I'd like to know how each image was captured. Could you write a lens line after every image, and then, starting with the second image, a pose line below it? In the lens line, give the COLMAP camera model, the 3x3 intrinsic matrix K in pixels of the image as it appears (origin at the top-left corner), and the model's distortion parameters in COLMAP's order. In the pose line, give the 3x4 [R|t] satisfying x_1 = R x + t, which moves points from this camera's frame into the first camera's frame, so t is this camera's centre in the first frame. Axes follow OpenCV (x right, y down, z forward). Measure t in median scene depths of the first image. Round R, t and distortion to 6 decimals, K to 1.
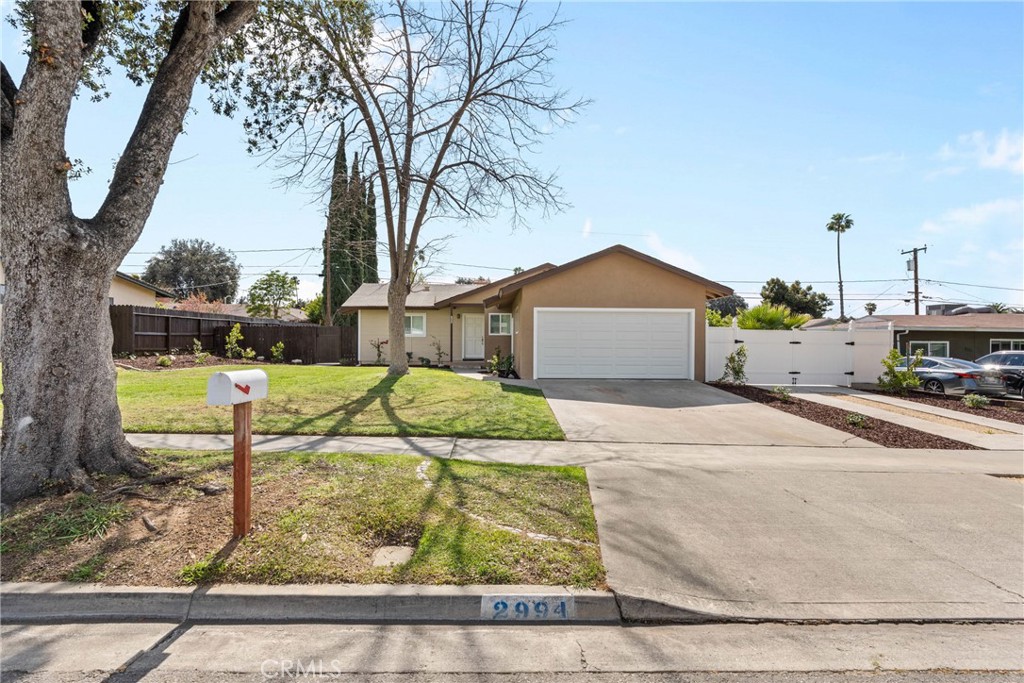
lens RADIAL K [[494.5, 0, 512.0], [0, 494.5, 341.5], [0, 0, 1]] dist [-0.000196, 0.000033]
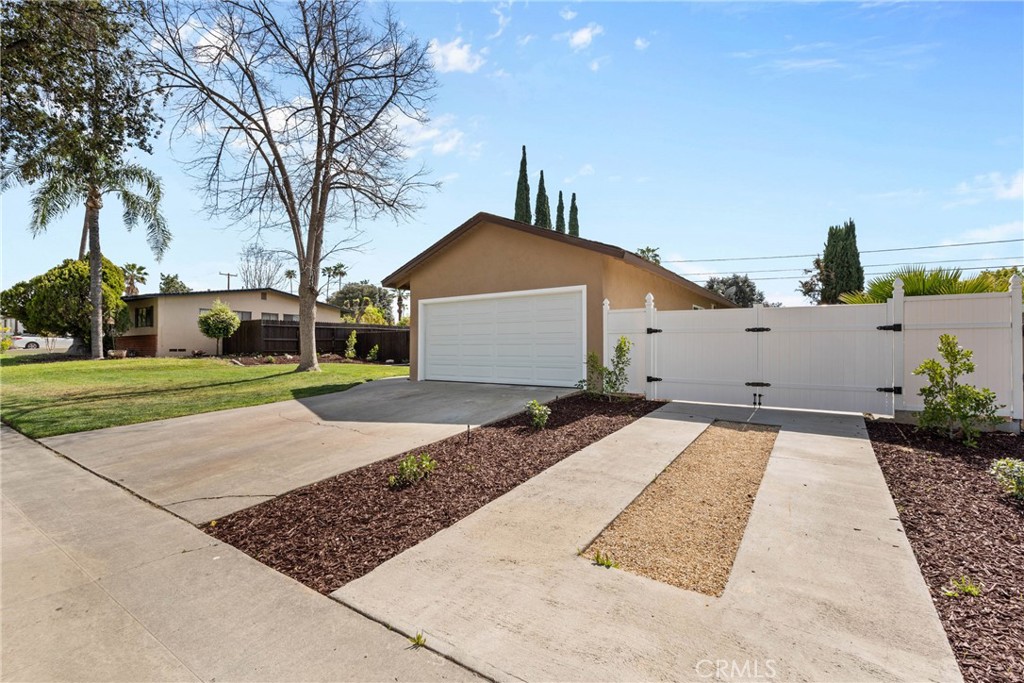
lens RADIAL K [[462.0, 0, 512.0], [0, 462.0, 341.5], [0, 0, 1]] dist [-0.002256, 0.000243]
pose [[0.798209, -0.018476, -0.602097, 0.638617], [0.009323, 0.999789, -0.018320, 0.021667], [0.602308, 0.009010, 0.798213, 0.409212]]
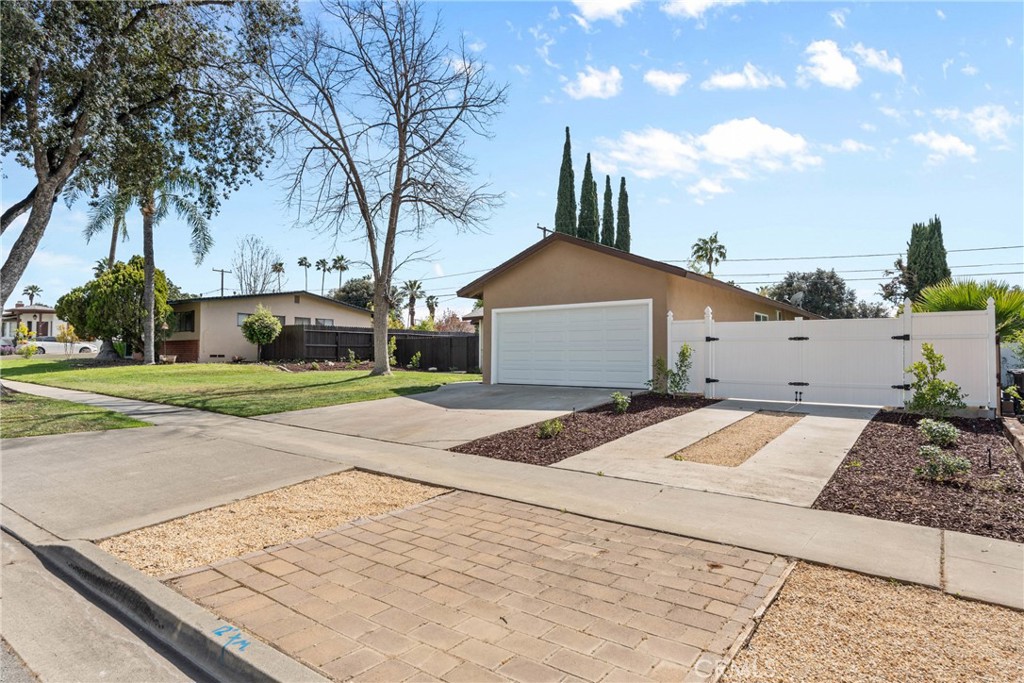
lens RADIAL K [[580.2, 0, 512.0], [0, 580.2, 341.5], [0, 0, 1]] dist [0.000610, -0.000346]
pose [[0.769667, -0.023507, -0.638013, 0.744807], [0.003635, 0.999467, -0.032439, 0.029215], [0.638435, 0.022648, 0.769342, 0.148322]]
